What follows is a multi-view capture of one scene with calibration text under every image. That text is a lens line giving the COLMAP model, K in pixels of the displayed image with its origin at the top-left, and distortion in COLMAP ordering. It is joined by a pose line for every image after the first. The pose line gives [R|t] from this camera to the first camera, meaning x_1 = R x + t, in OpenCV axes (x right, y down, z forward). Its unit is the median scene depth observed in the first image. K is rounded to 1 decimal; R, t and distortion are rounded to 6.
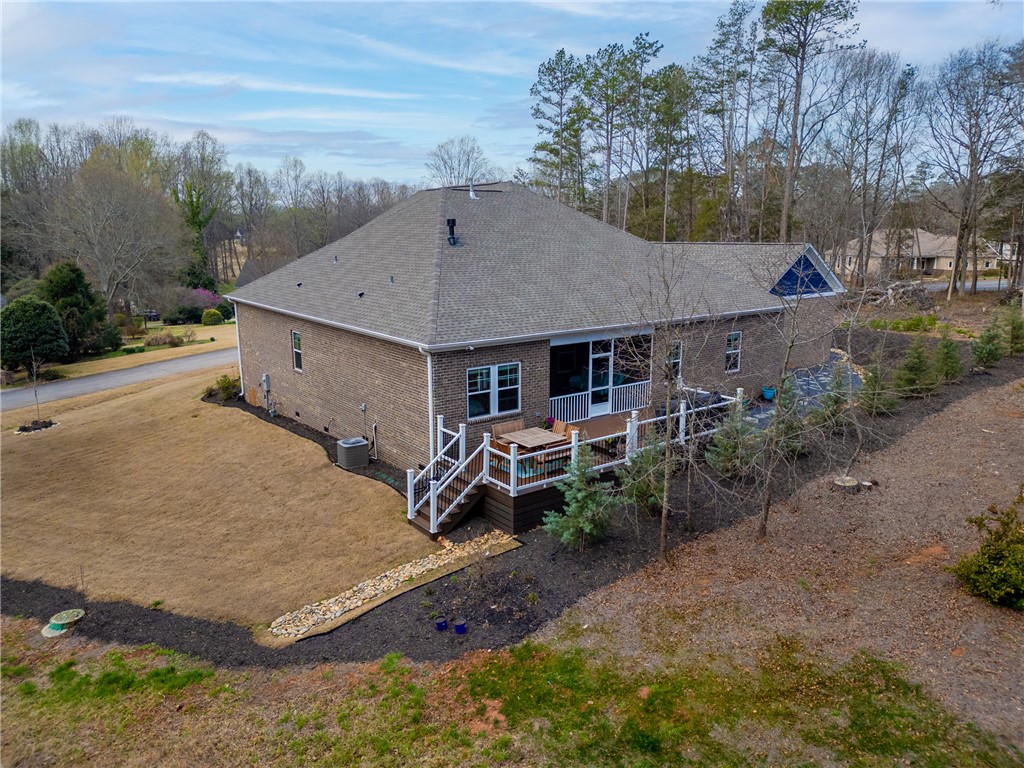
lens RADIAL K [[751.0, 0, 512.0], [0, 751.0, 384.0], [0, 0, 1]] dist [0.027826, -0.002787]
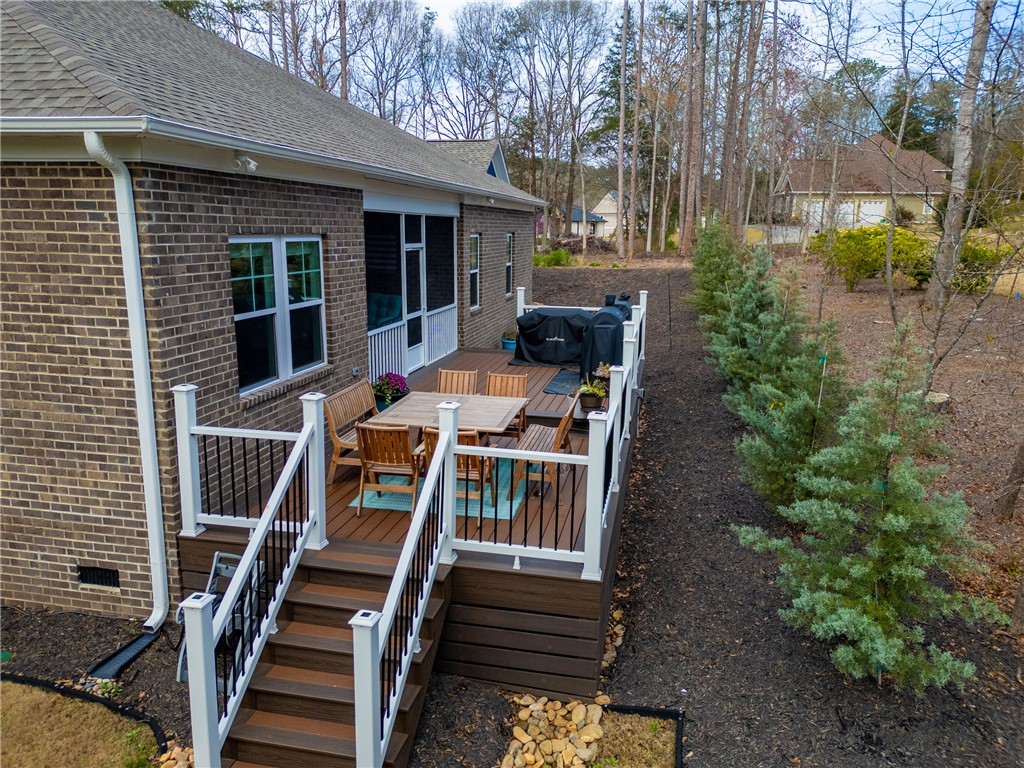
lens RADIAL K [[751.0, 0, 512.0], [0, 751.0, 384.0], [0, 0, 1]] dist [0.027826, -0.002787]
pose [[0.744760, -0.122686, 0.655957, -0.184235], [0.127900, 0.990975, 0.040131, 0.043593], [-0.654961, 0.054008, 0.753730, 0.653809]]
